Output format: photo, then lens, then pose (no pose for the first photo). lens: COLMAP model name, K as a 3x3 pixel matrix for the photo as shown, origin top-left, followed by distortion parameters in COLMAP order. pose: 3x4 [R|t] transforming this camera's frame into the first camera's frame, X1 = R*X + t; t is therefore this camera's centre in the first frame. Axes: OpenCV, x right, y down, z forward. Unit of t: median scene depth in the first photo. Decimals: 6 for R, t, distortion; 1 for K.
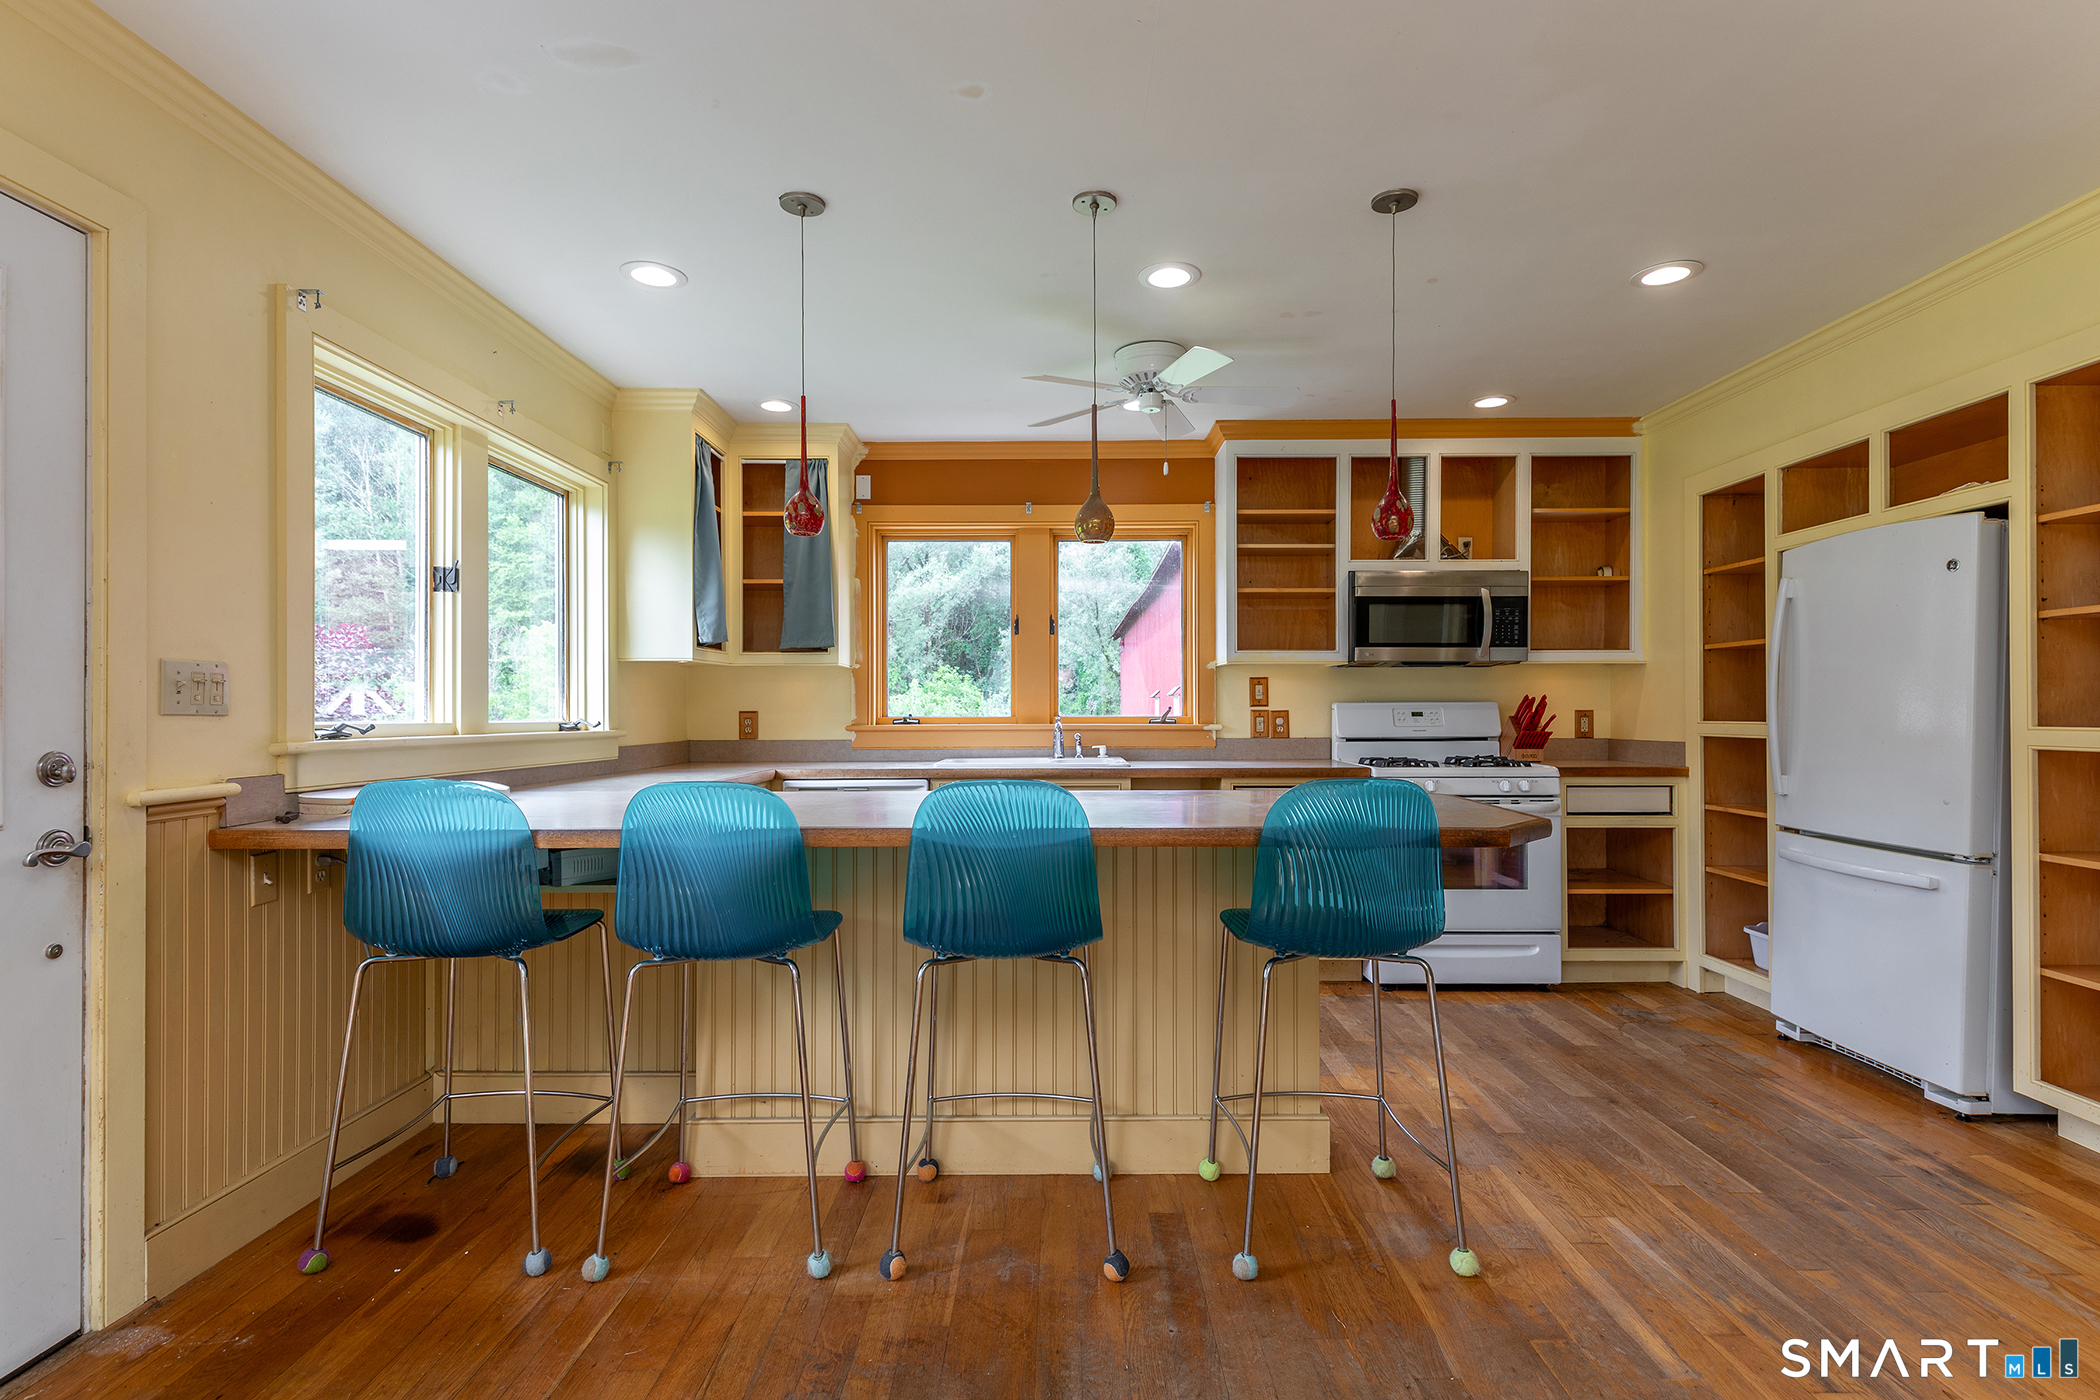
lens RADIAL K [[1054.8, 0, 1053.6], [0, 1054.8, 704.0], [0, 0, 1]] dist [0.013400, 0.000227]
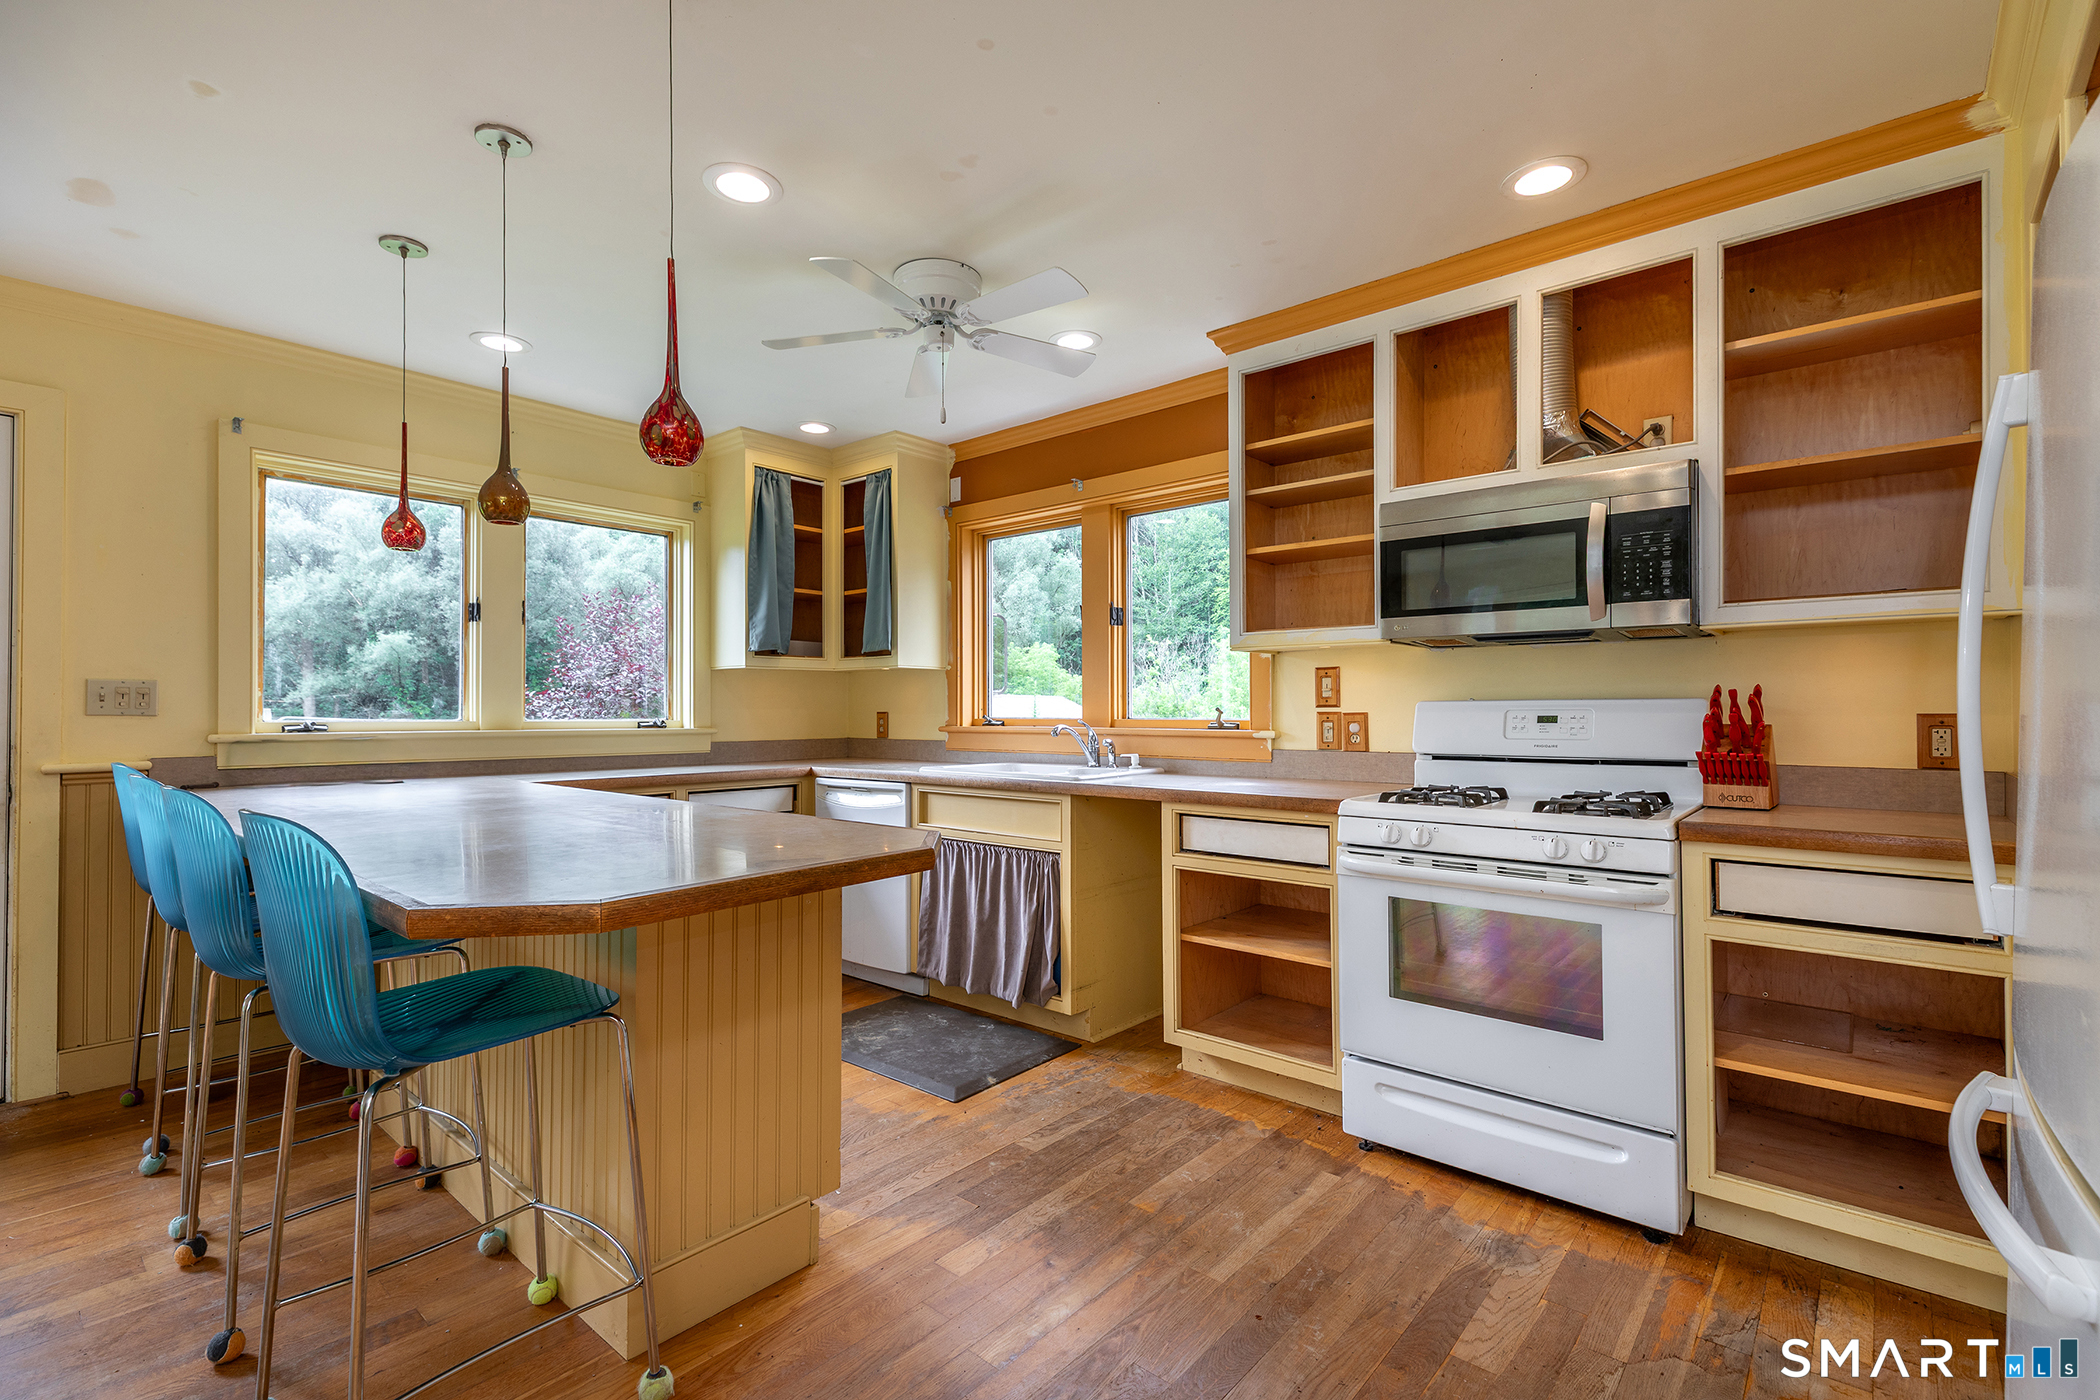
lens RADIAL K [[963.4, 0, 1045.2], [0, 963.4, 695.8], [0, 0, 1]] dist [0.021896, -0.003564]
pose [[0.751509, -0.009252, -0.659658, 0.517403], [0.003315, 0.999942, -0.010248, 0.000706], [0.659714, 0.005515, 0.751496, 0.391583]]
